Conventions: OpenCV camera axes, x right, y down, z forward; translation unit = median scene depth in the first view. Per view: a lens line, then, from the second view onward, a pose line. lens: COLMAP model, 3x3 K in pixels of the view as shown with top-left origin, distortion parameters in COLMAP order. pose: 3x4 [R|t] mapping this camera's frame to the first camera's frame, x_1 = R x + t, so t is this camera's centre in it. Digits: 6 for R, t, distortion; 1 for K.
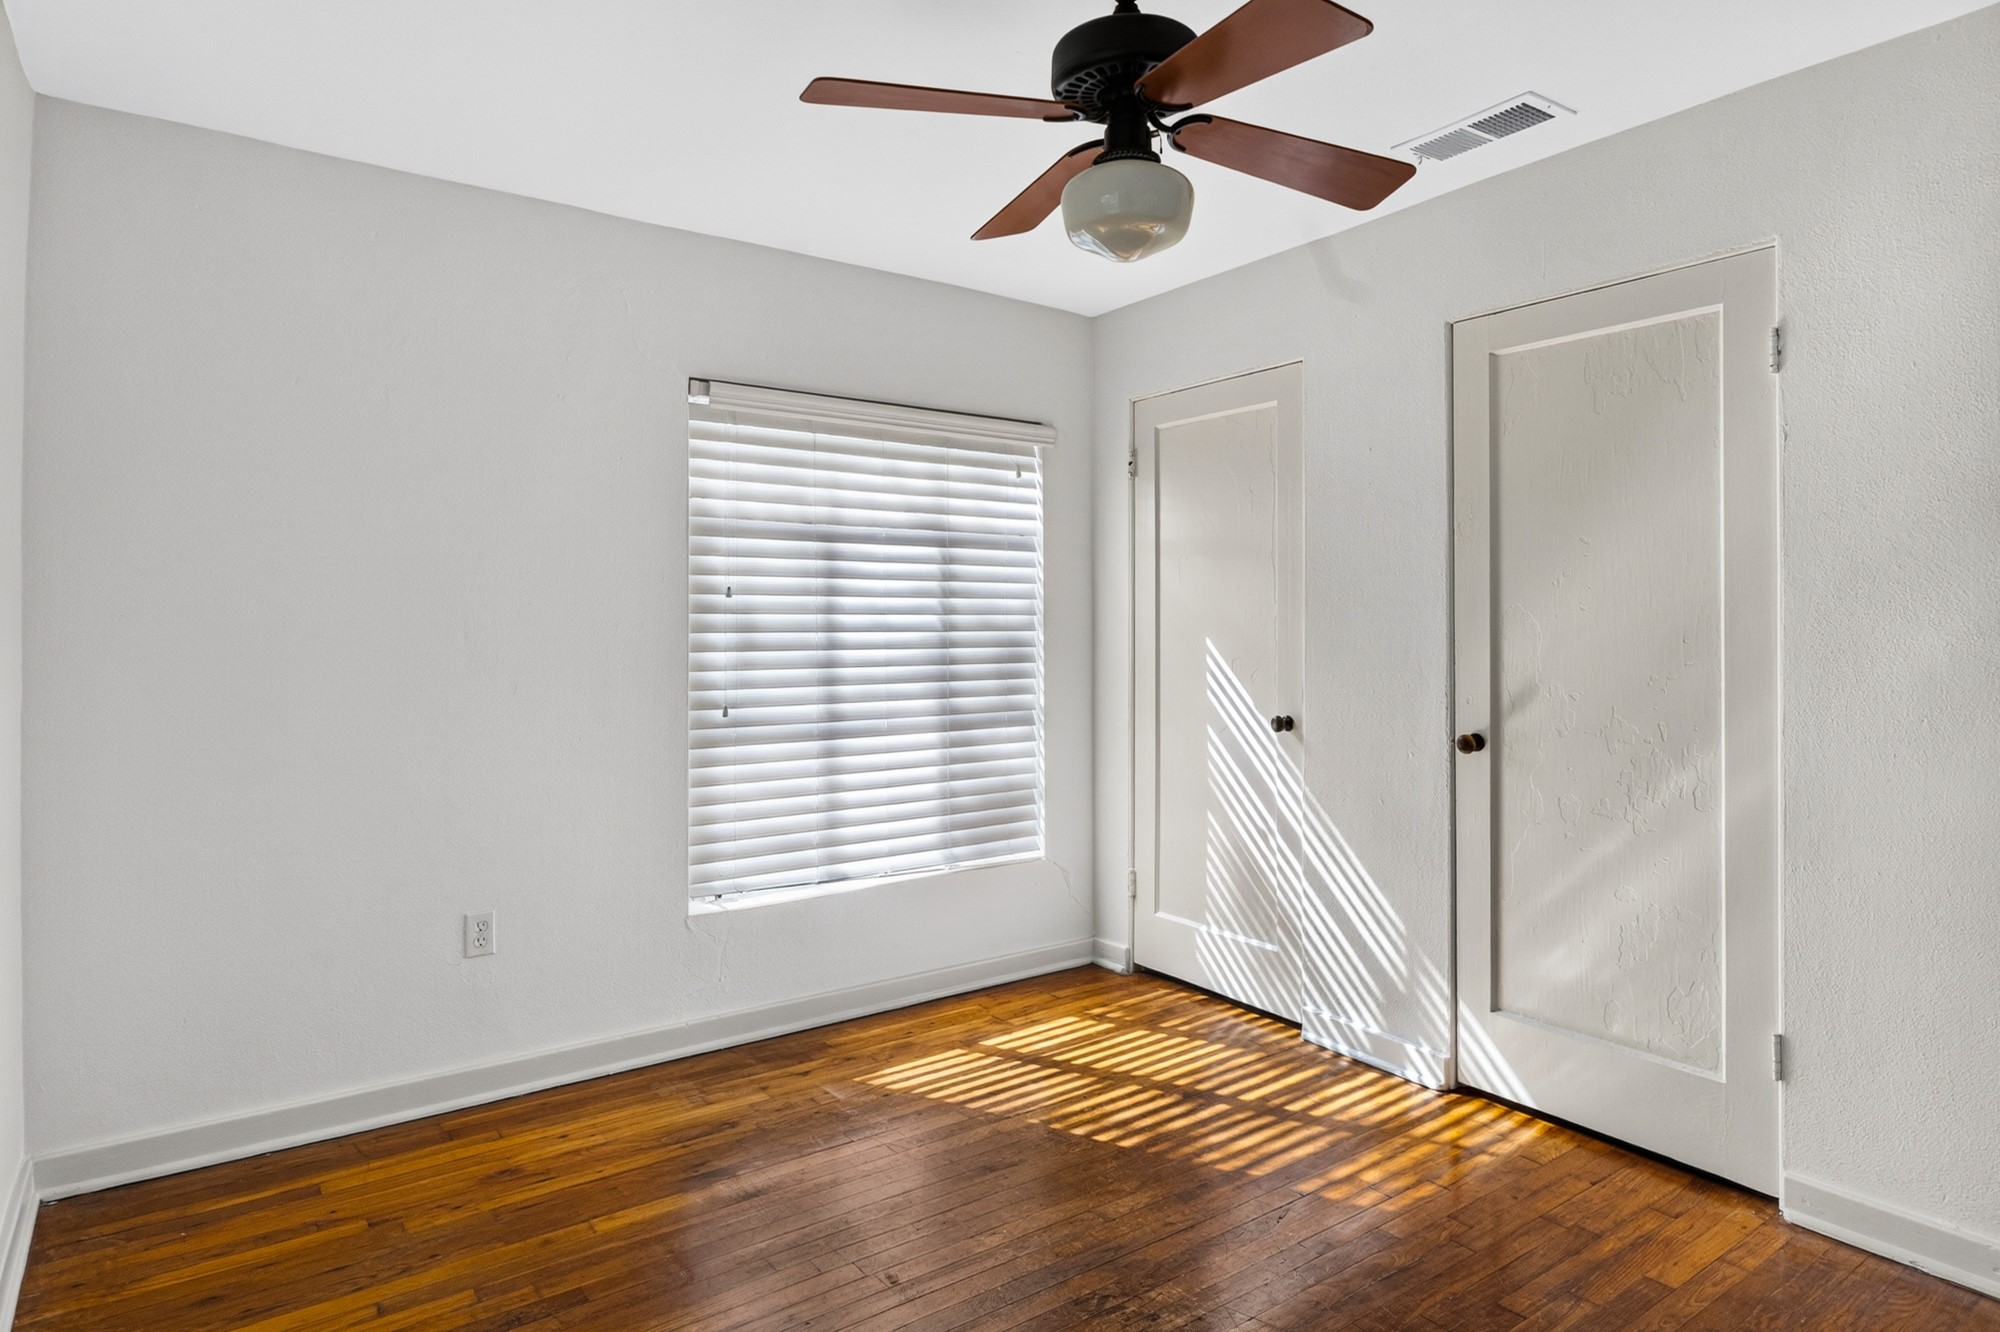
lens RADIAL K [[1115.5, 0, 1001.6], [0, 1115.5, 646.2], [0, 0, 1]] dist [-0.000658, 0.001854]
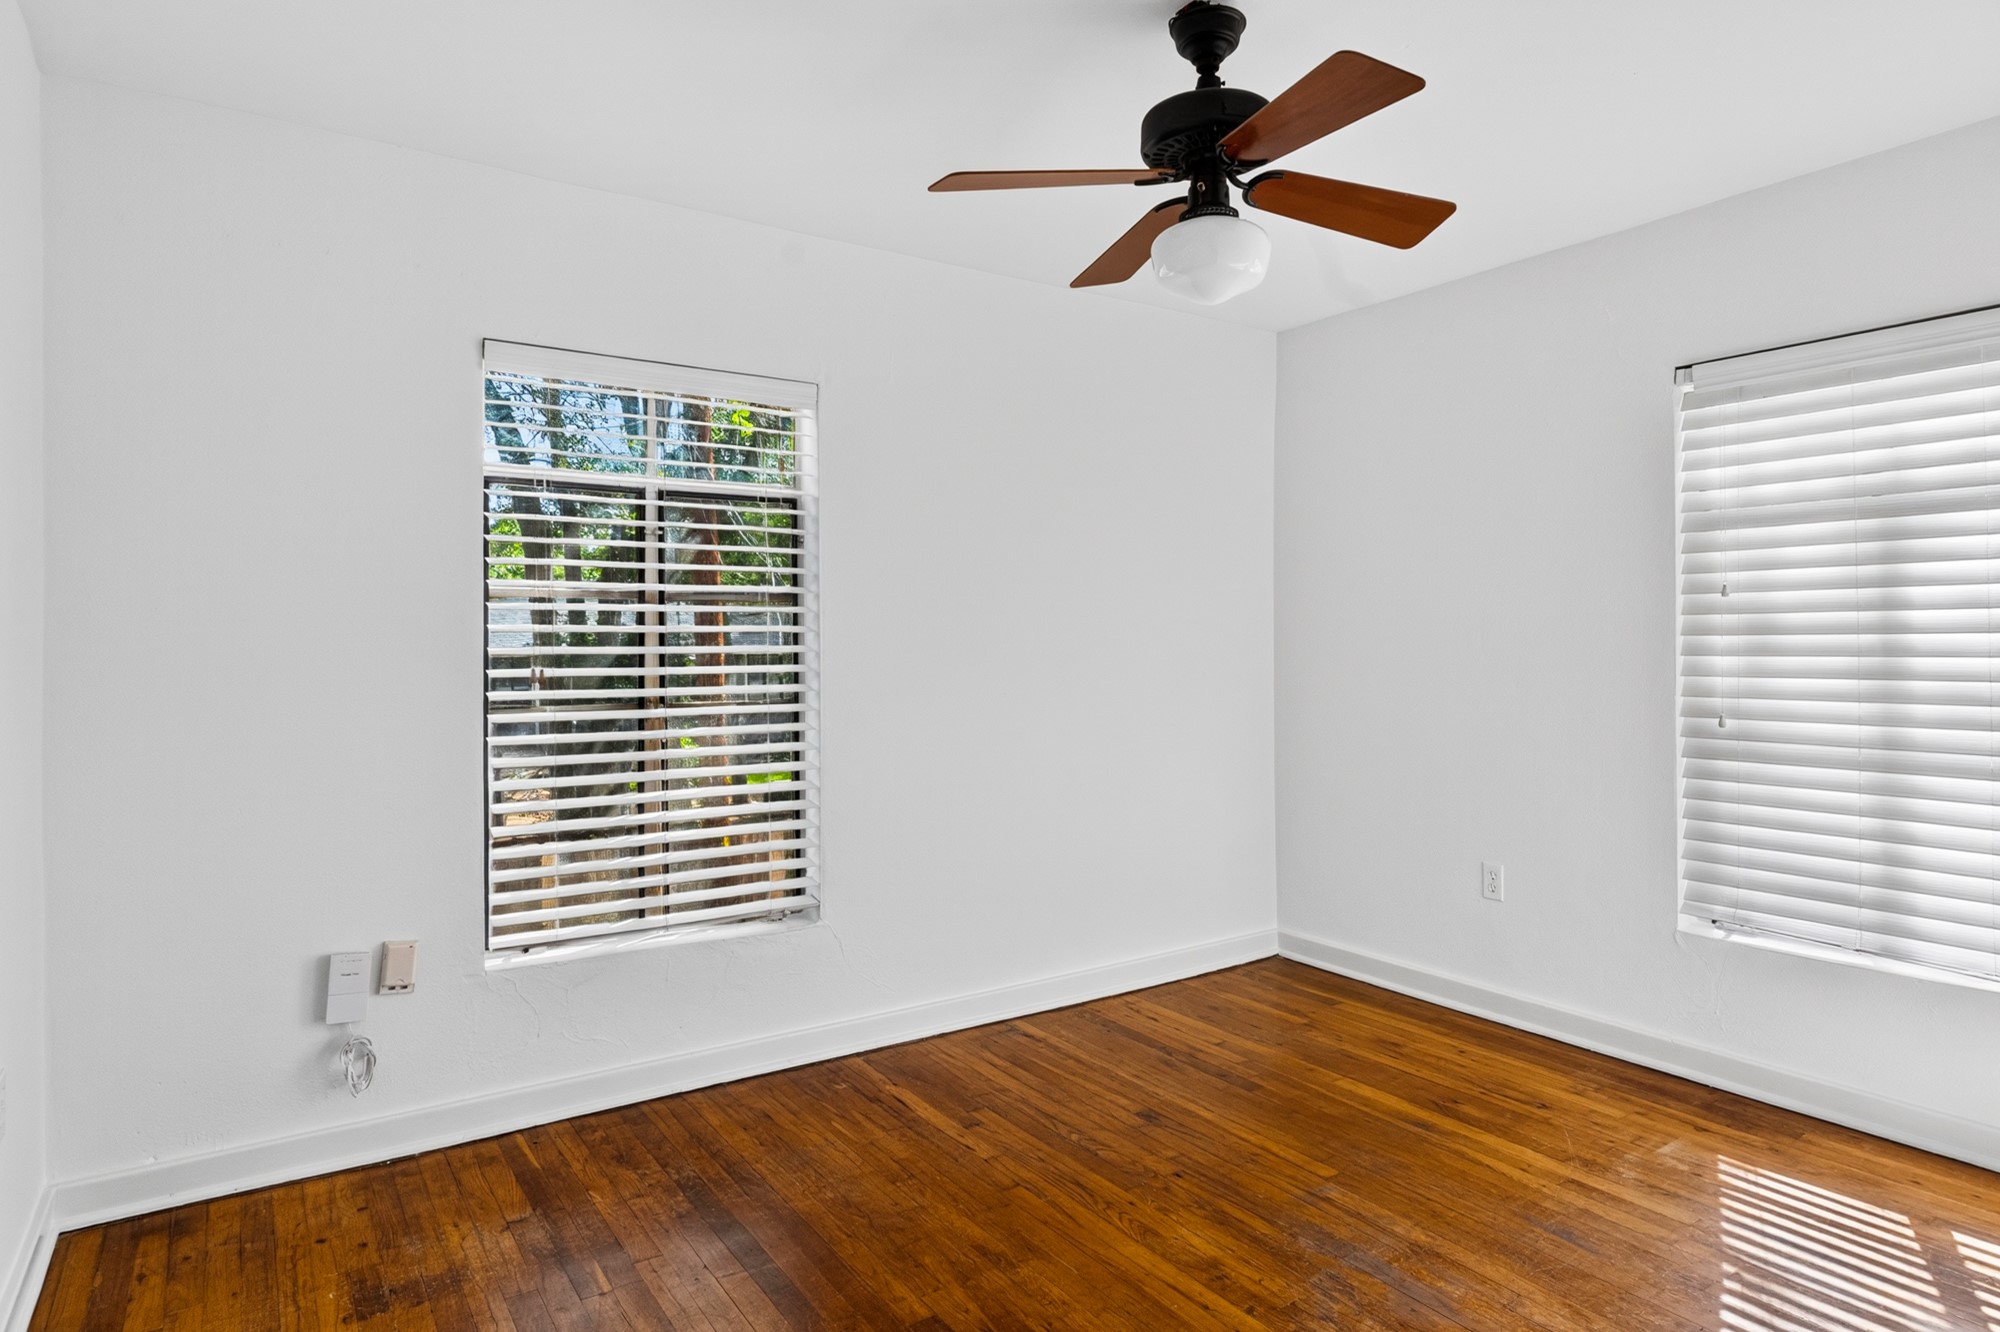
lens RADIAL K [[1115.5, 0, 1001.1], [0, 1115.5, 666.3], [0, 0, 1]] dist [-0.000658, 0.001854]
pose [[-0.013963, 0.029488, -0.999468, 0.724515], [-0.008031, 0.999530, 0.029602, -0.009104], [0.999870, 0.008440, -0.013720, 0.457847]]
